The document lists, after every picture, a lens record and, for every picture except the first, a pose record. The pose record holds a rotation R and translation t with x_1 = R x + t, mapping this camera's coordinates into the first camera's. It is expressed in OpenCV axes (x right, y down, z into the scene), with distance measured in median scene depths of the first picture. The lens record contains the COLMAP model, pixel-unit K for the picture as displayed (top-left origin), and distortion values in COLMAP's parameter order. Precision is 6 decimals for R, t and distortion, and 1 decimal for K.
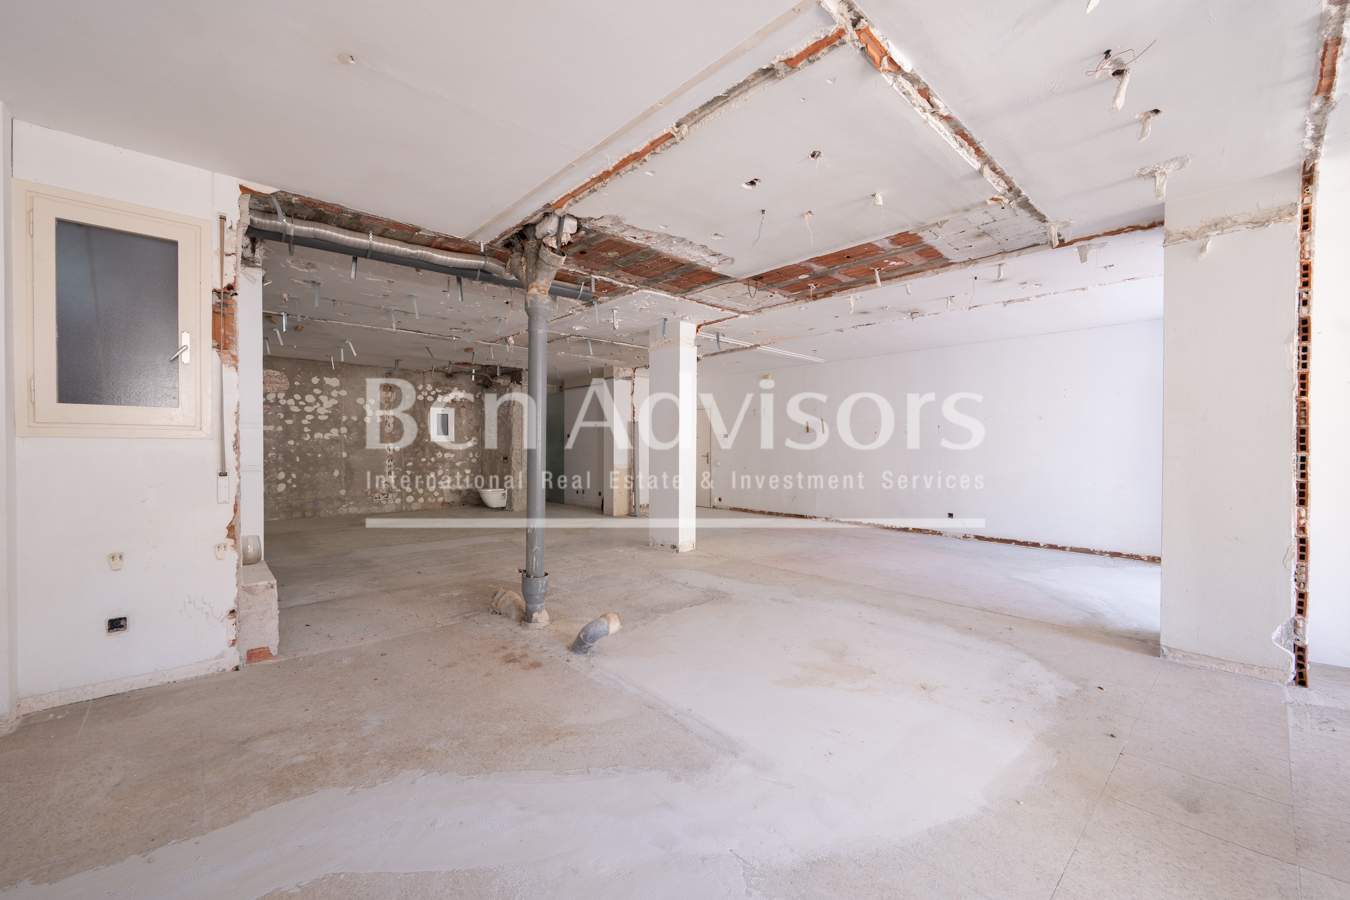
lens RADIAL K [[538.4, 0, 676.2], [0, 538.4, 448.1], [0, 0, 1]] dist [0.001082, 0.000155]
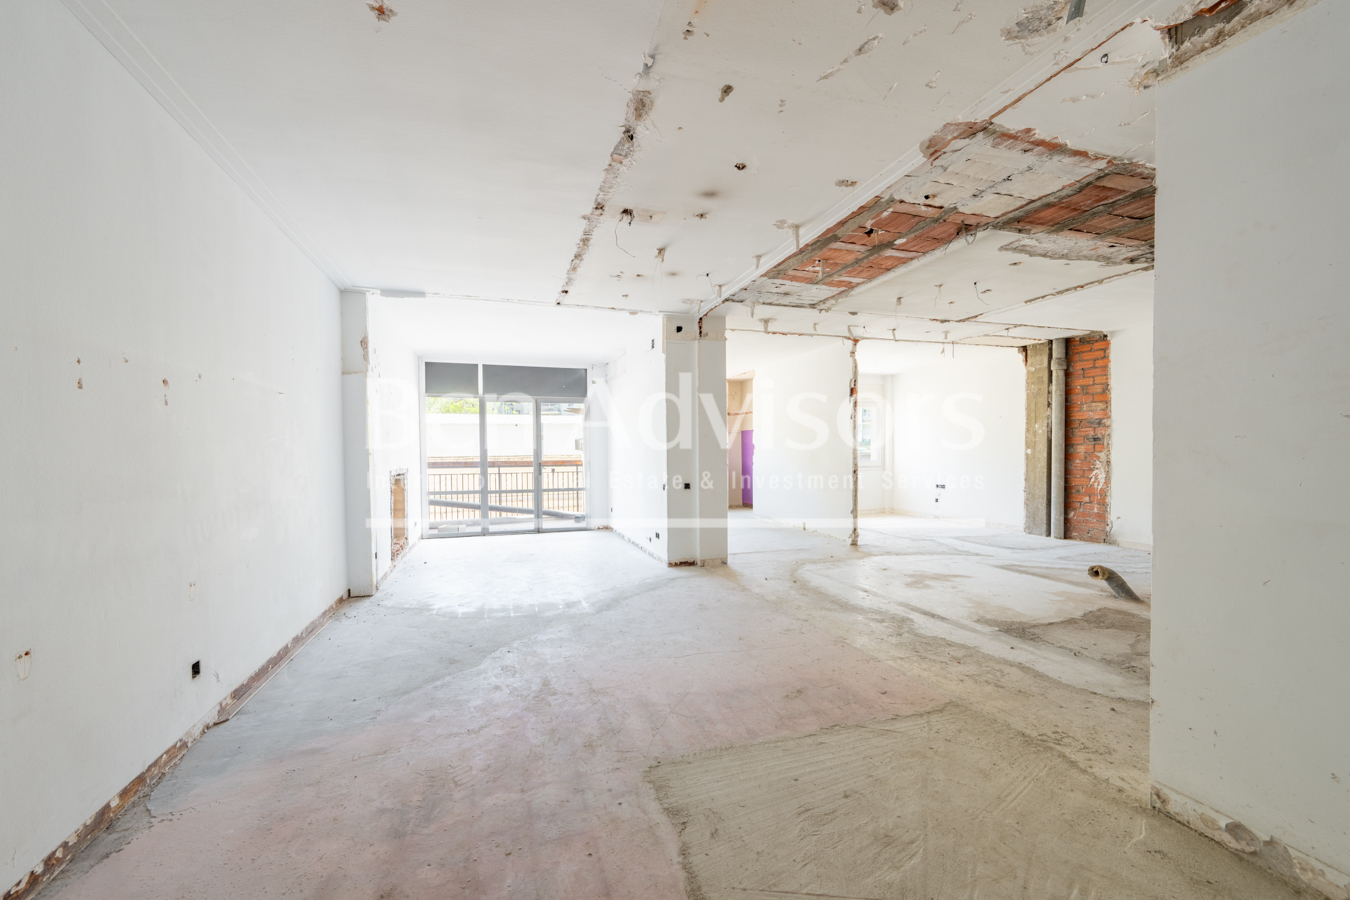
lens RADIAL K [[533.4, 0, 672.2], [0, 533.4, 463.3], [0, 0, 1]] dist [0.000776, 0.000193]
pose [[-0.904728, -0.004542, 0.425965, 0.178461], [0.006852, 0.999659, 0.025213, -0.002810], [-0.425934, 0.025729, -0.904388, 1.666949]]
